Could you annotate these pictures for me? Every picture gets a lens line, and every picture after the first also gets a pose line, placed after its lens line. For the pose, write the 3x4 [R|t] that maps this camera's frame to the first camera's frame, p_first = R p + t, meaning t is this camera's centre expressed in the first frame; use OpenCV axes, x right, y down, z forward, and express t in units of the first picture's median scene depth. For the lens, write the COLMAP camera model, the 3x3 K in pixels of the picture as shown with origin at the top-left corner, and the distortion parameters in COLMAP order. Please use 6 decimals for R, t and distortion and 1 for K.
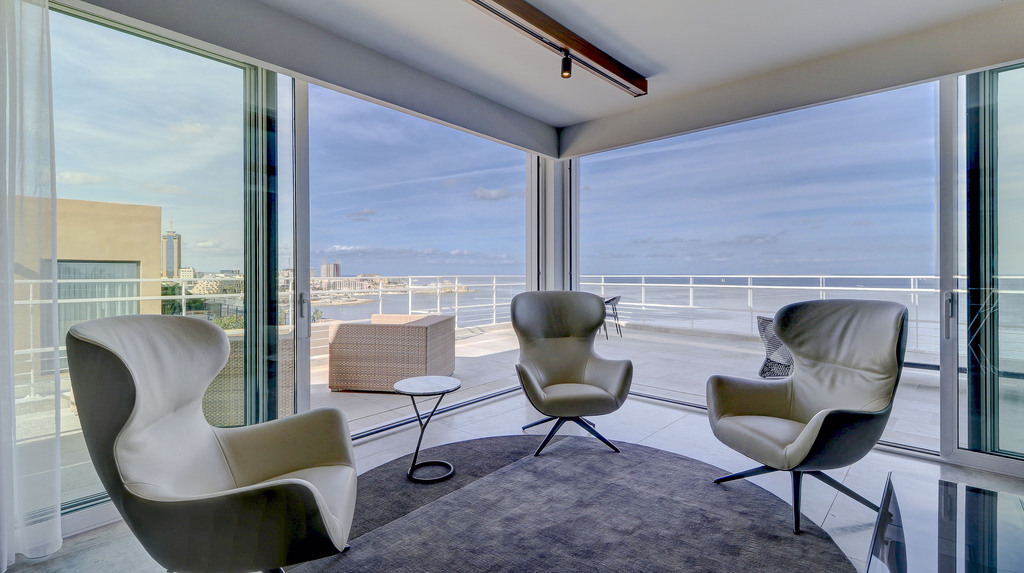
lens RADIAL K [[483.0, 0, 514.9], [0, 483.0, 276.6], [0, 0, 1]] dist [0.010760, -0.006051]
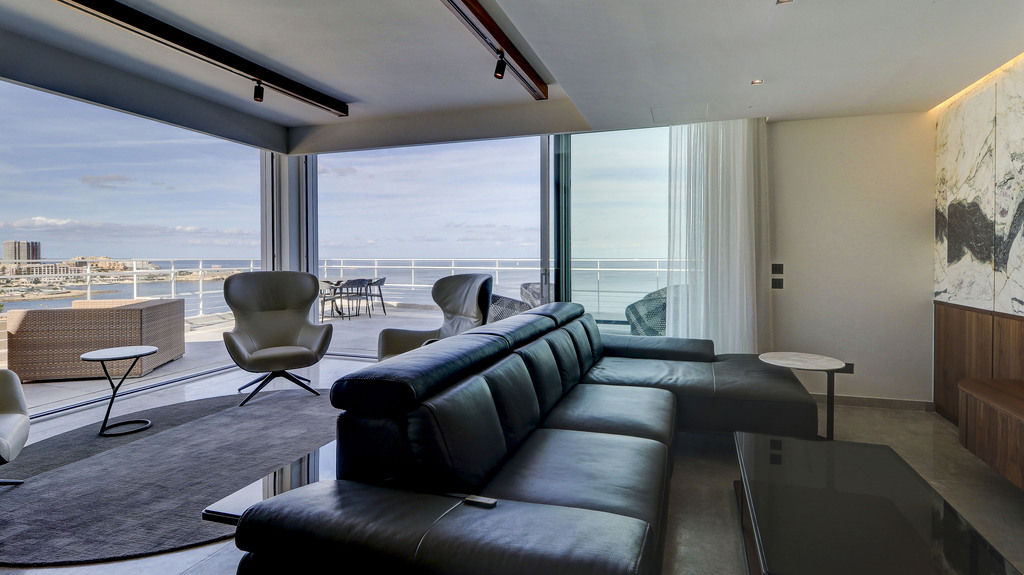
lens RADIAL K [[483.0, 0, 549.2], [0, 483.0, 268.9], [0, 0, 1]] dist [0.010760, -0.006051]
pose [[0.897807, -0.007977, 0.440316, 0.183768], [-0.000087, 0.999833, 0.018290, 0.002825], [-0.440388, -0.016459, 0.897657, -0.388821]]
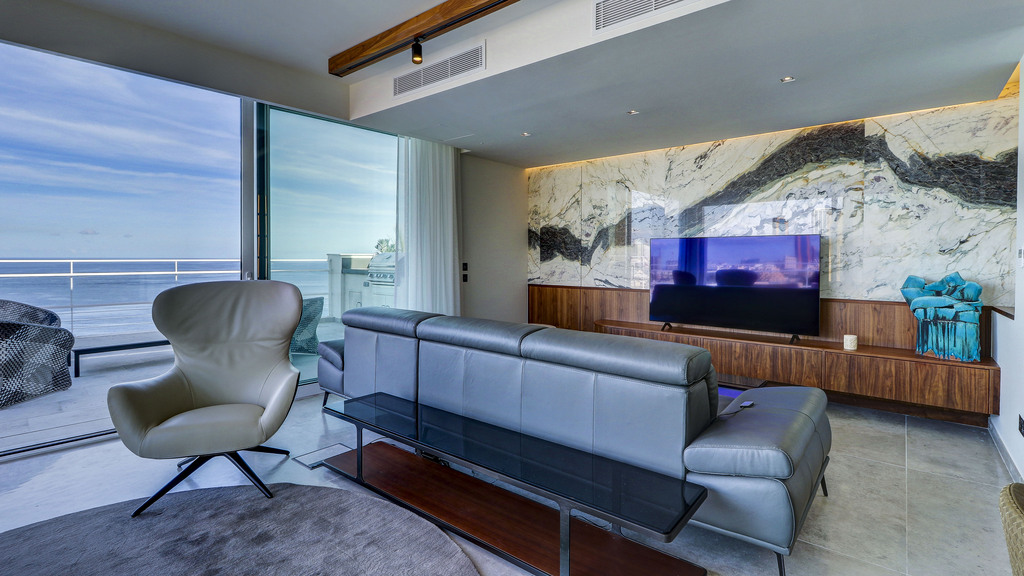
lens RADIAL K [[483.0, 0, 533.2], [0, 483.0, 260.7], [0, 0, 1]] dist [0.010760, -0.006051]
pose [[-0.064753, -0.004515, 0.997891, -0.343672], [0.002745, 0.999985, 0.004703, -0.001291], [-0.997898, 0.003044, -0.064740, 0.311996]]
